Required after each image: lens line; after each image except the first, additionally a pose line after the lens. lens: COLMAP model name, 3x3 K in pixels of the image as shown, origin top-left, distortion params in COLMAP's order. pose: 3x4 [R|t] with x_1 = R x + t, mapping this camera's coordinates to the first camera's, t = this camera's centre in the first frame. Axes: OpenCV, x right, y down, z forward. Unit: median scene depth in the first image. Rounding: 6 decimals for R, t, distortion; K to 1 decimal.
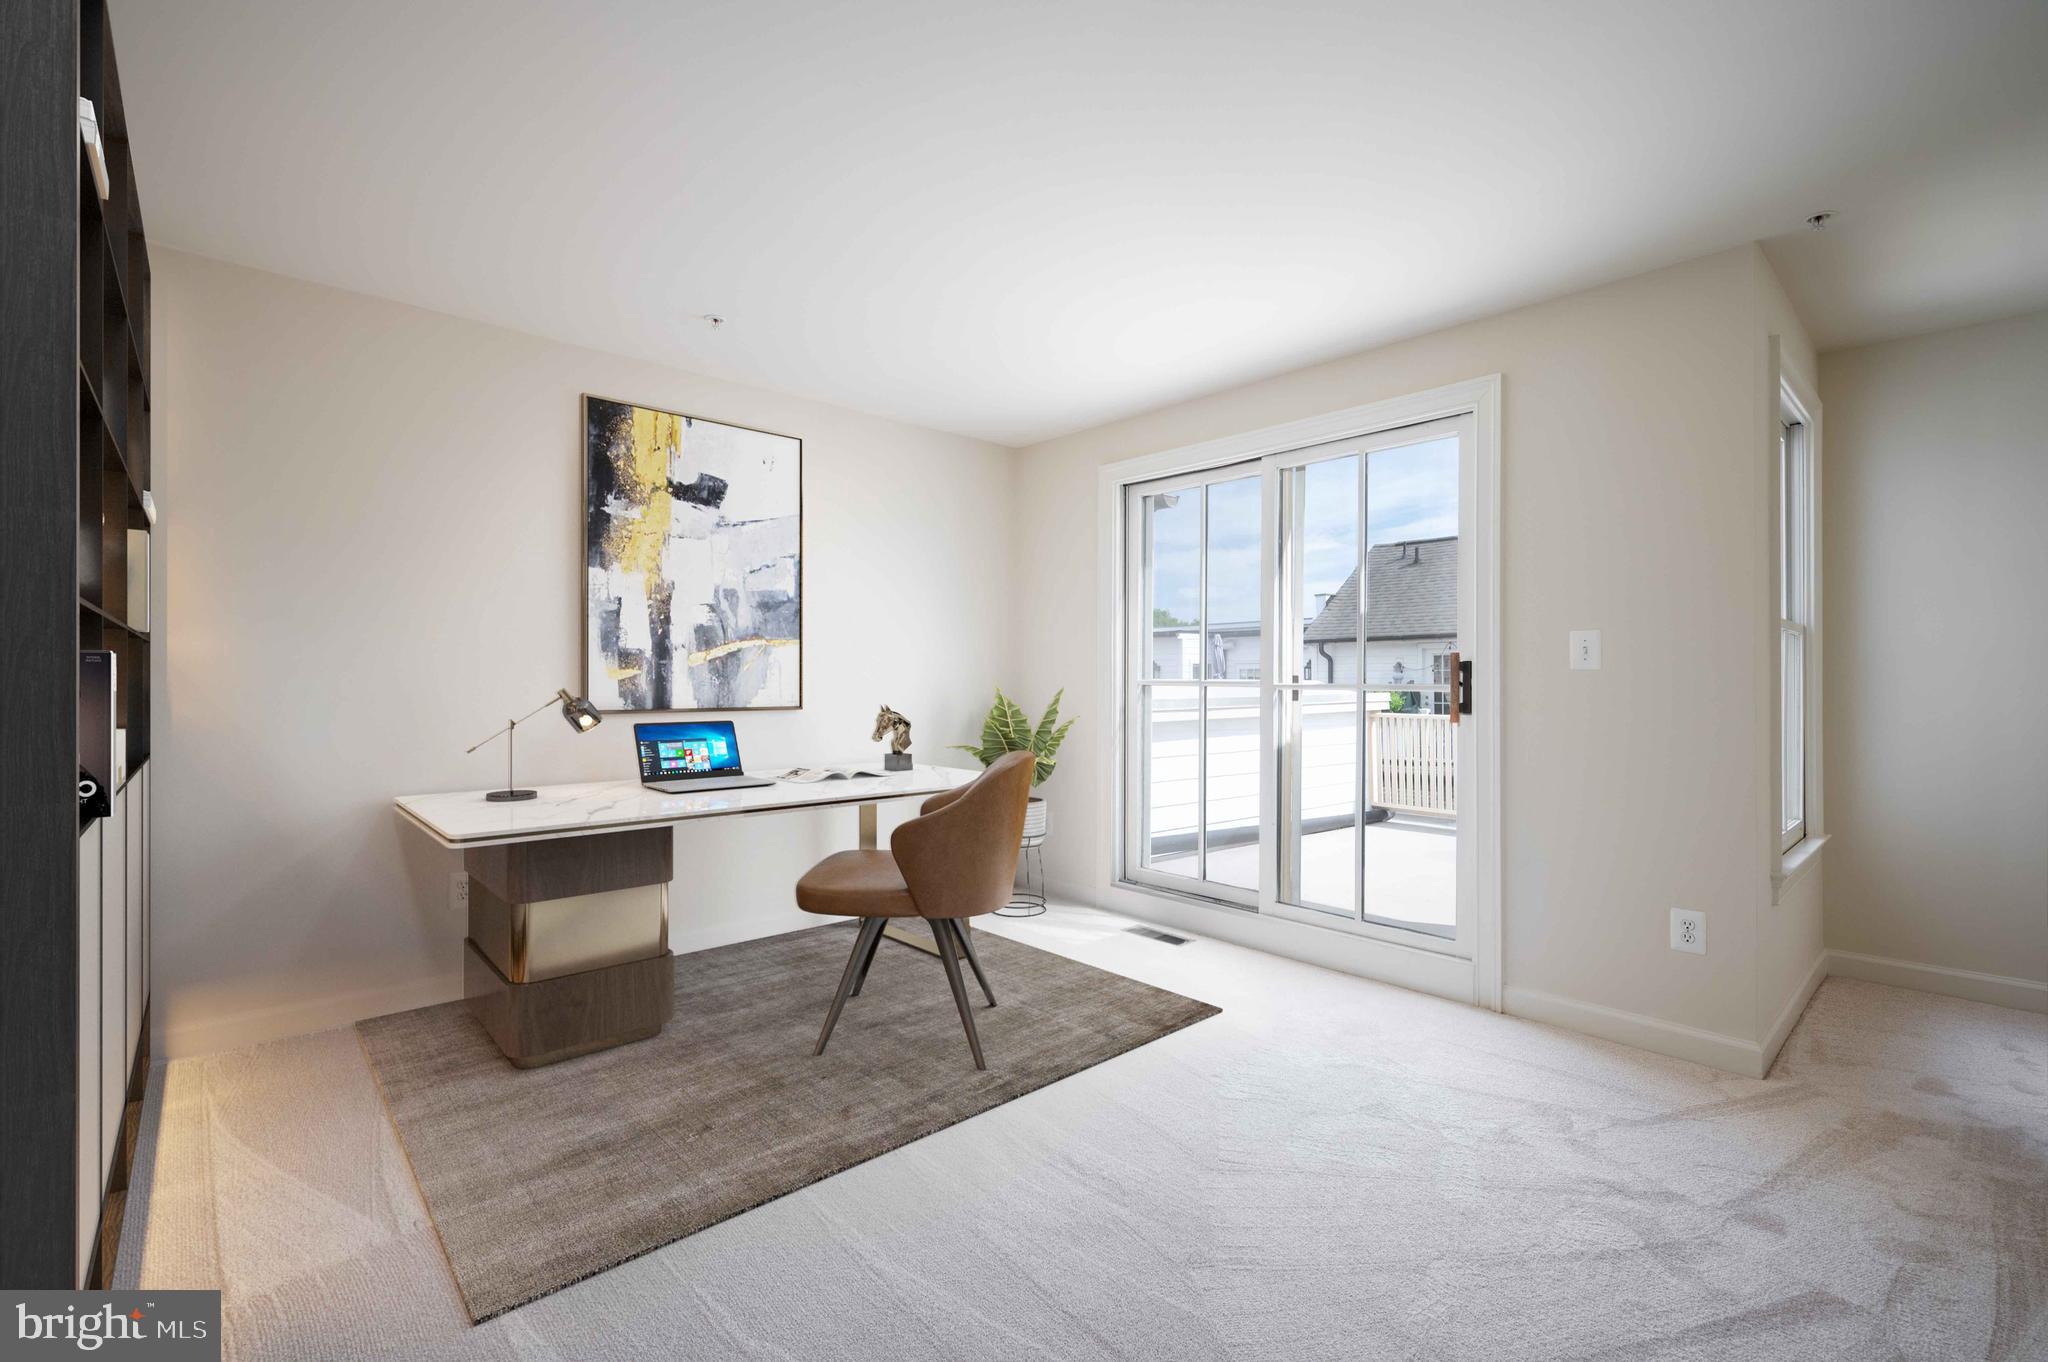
lens RADIAL K [[900.0, 0, 1024.0], [0, 900.0, 681.0], [0, 0, 1]] dist [-0.000564, -0.000070]
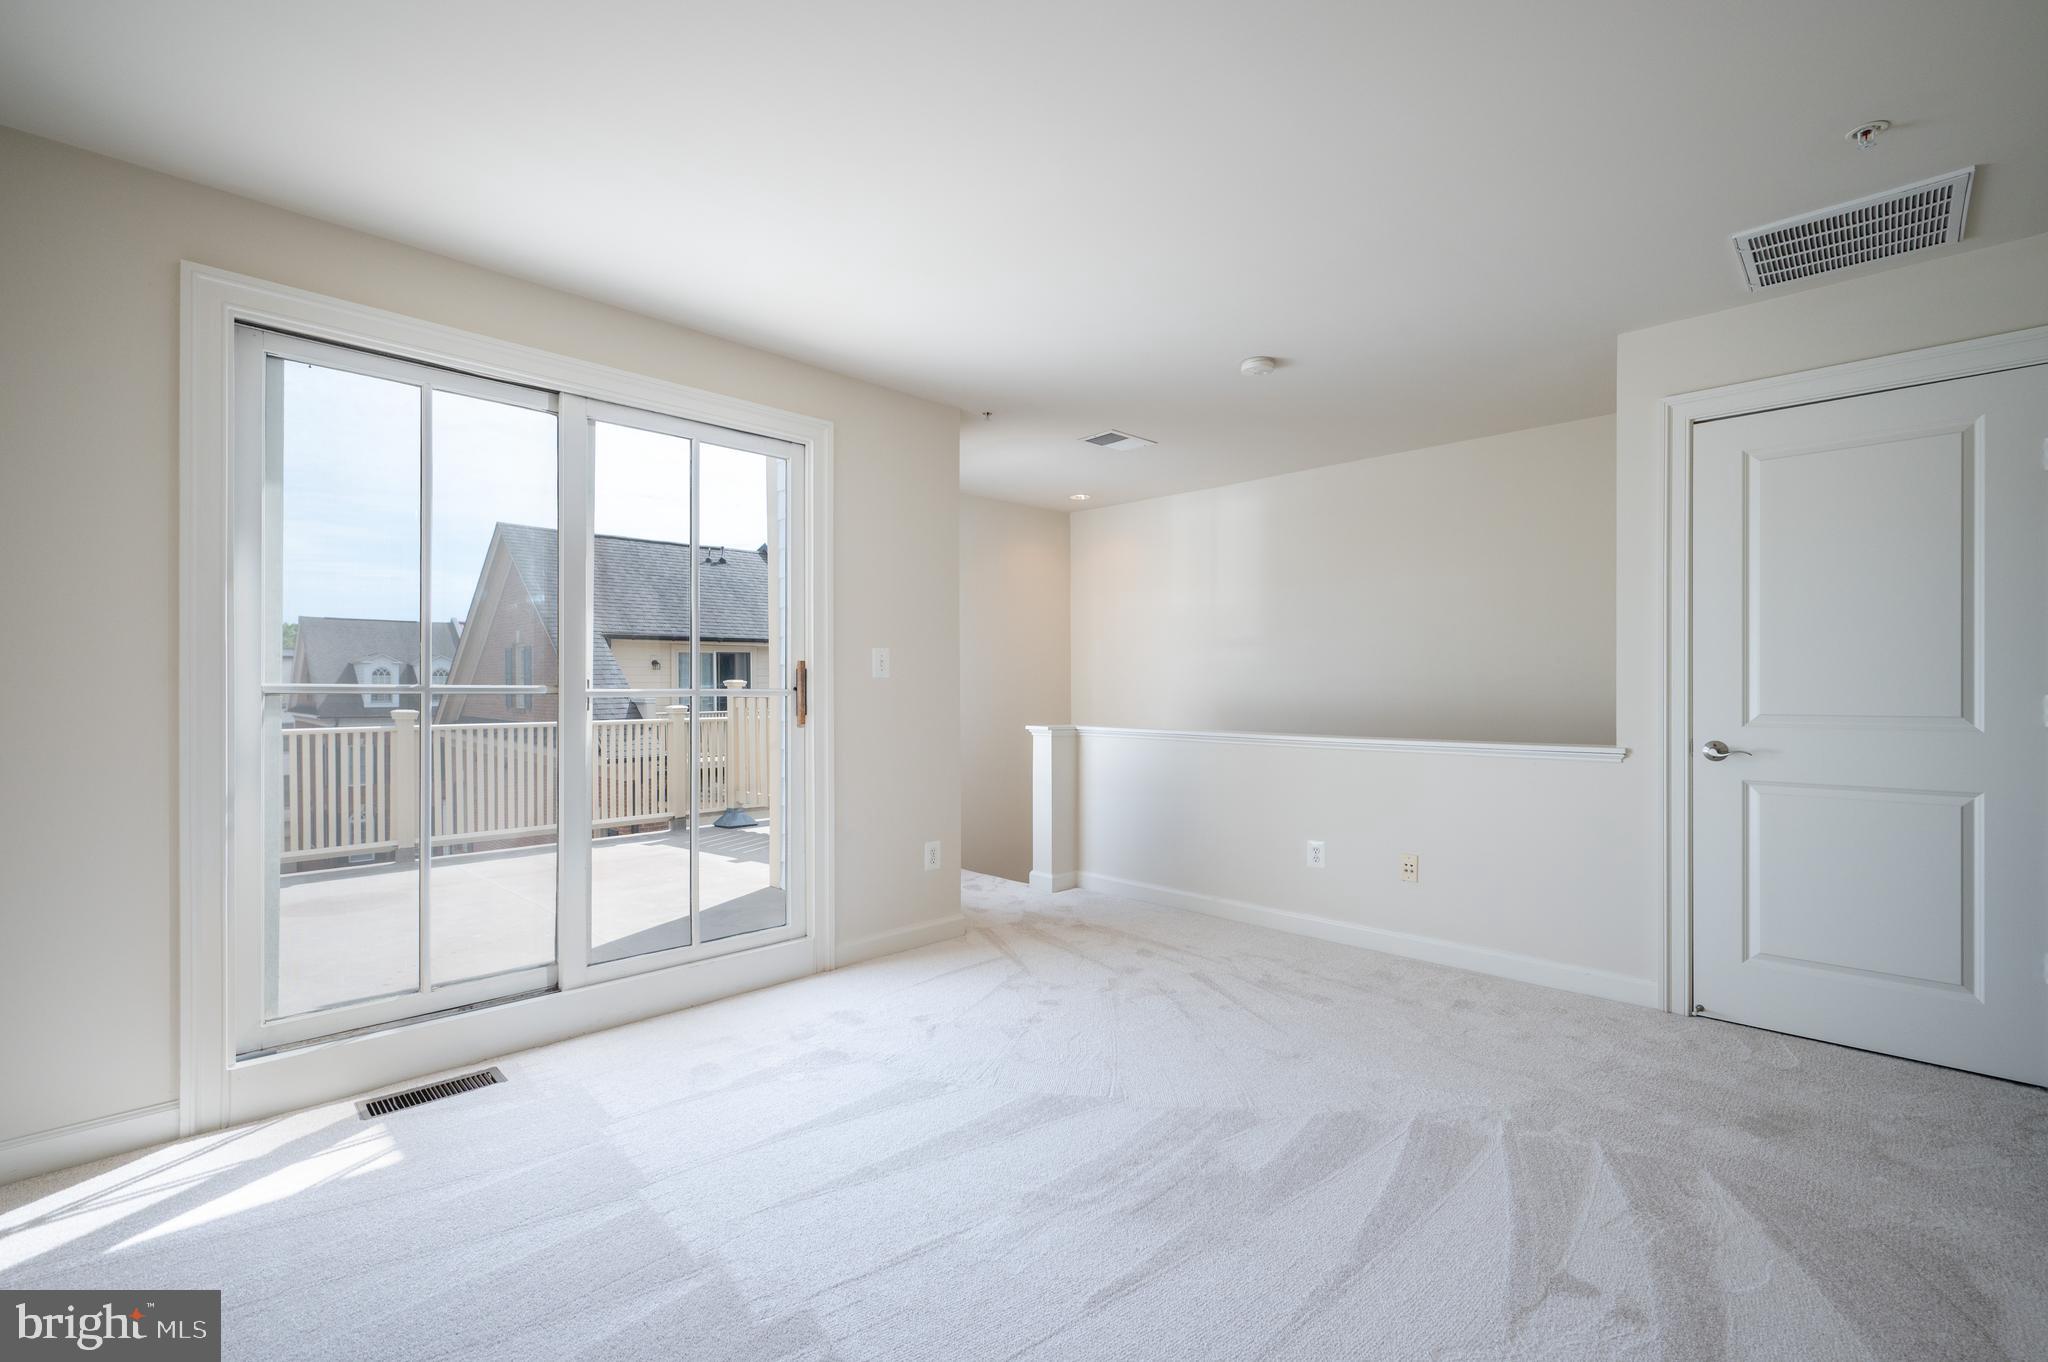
lens RADIAL K [[892.1, 0, 1021.8], [0, 892.1, 693.4], [0, 0, 1]] dist [-0.000176, 0.000075]
pose [[-0.051402, -0.002244, 0.998676, -0.696788], [0.004659, 0.999986, 0.002487, 0.007470], [-0.998667, 0.004780, -0.051391, 0.879191]]
